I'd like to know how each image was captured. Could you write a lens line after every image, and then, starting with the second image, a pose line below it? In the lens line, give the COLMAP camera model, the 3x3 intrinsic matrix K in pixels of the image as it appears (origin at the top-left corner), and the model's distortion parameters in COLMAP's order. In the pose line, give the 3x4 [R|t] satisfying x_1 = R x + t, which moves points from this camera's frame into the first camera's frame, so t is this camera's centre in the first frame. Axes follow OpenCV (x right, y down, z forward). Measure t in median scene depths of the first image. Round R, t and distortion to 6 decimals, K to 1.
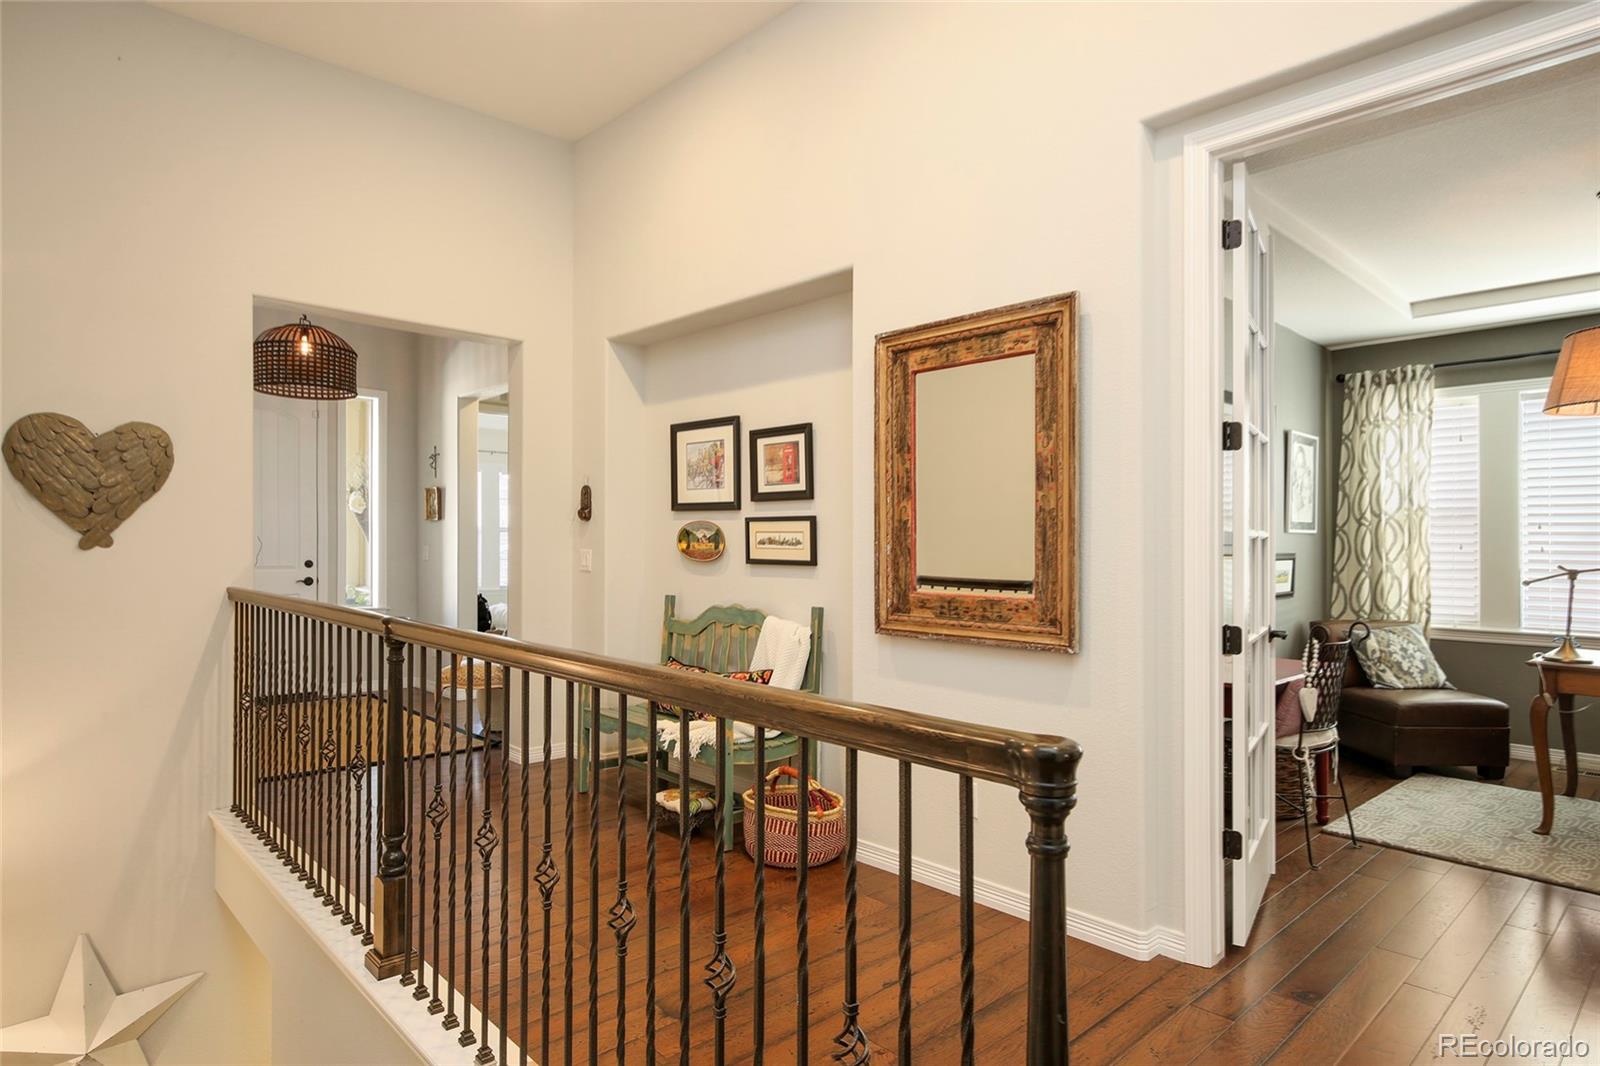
lens RADIAL K [[917.7, 0, 792.9], [0, 917.7, 527.9], [0, 0, 1]] dist [-0.008367, 0.000600]
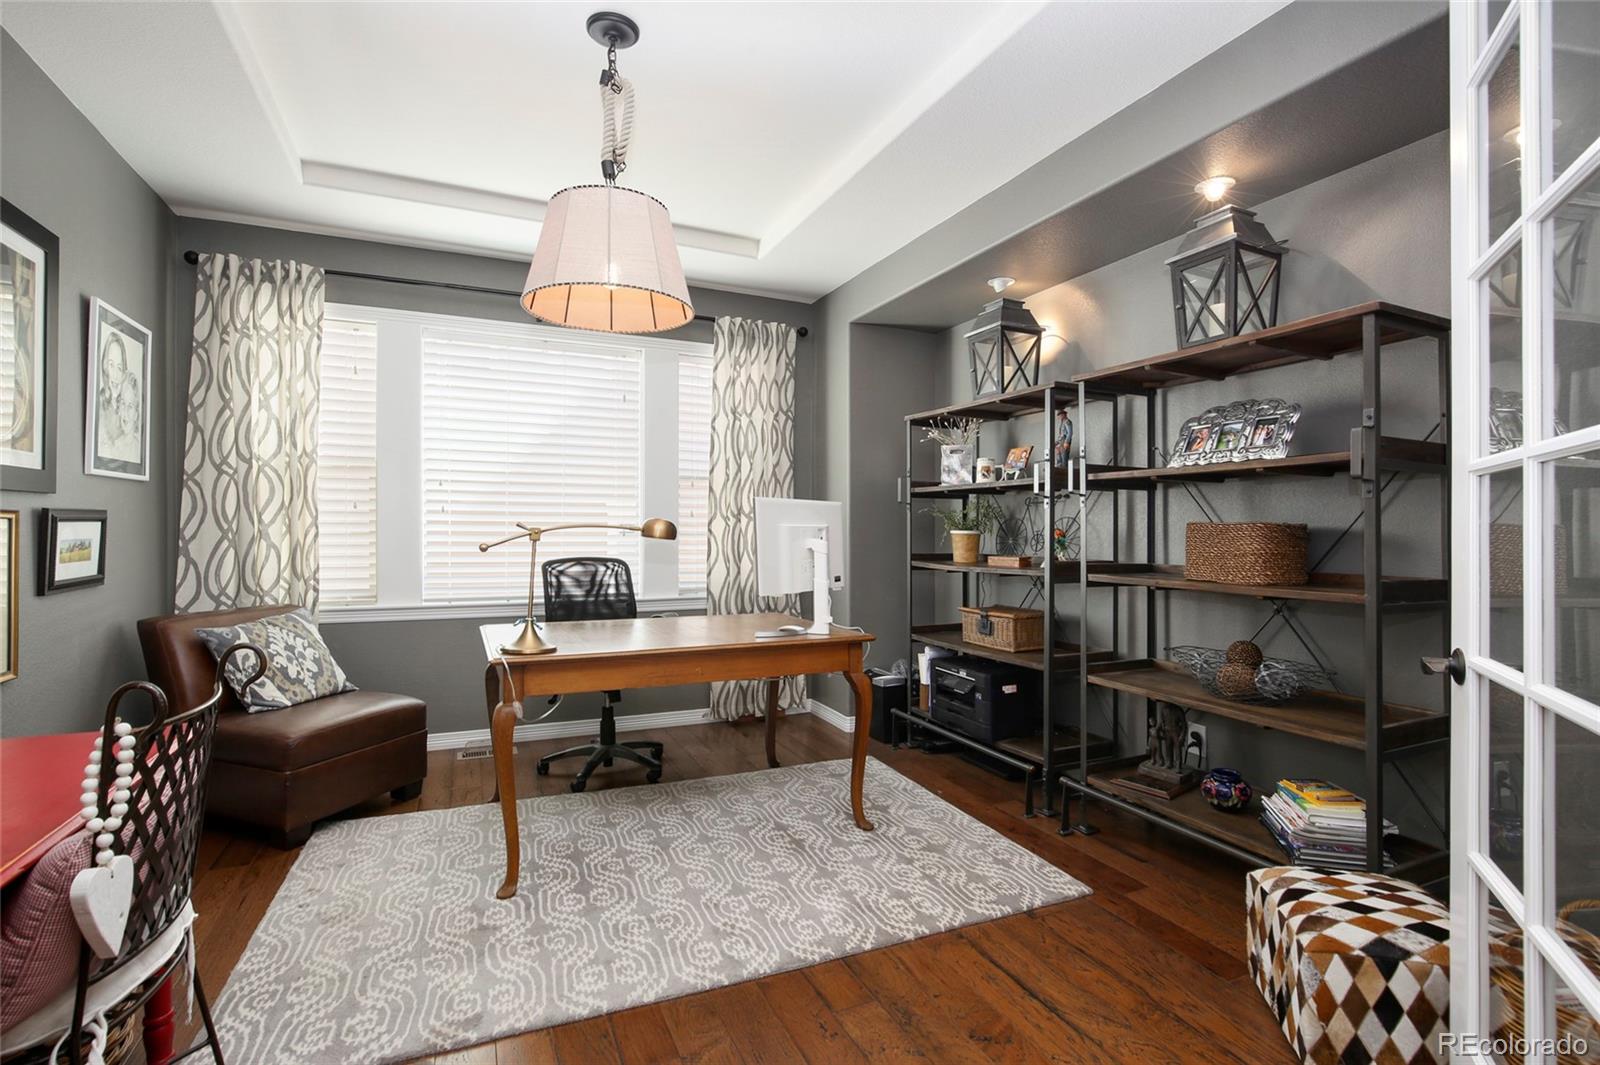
lens RADIAL K [[744.2, 0, 813.3], [0, 744.2, 538.9], [0, 0, 1]] dist [-0.050586, 0.017548]
pose [[0.312051, -0.021061, 0.949832, 0.241974], [-0.021534, 0.999341, 0.029234, 0.022092], [-0.949821, -0.029577, 0.311392, 0.409012]]
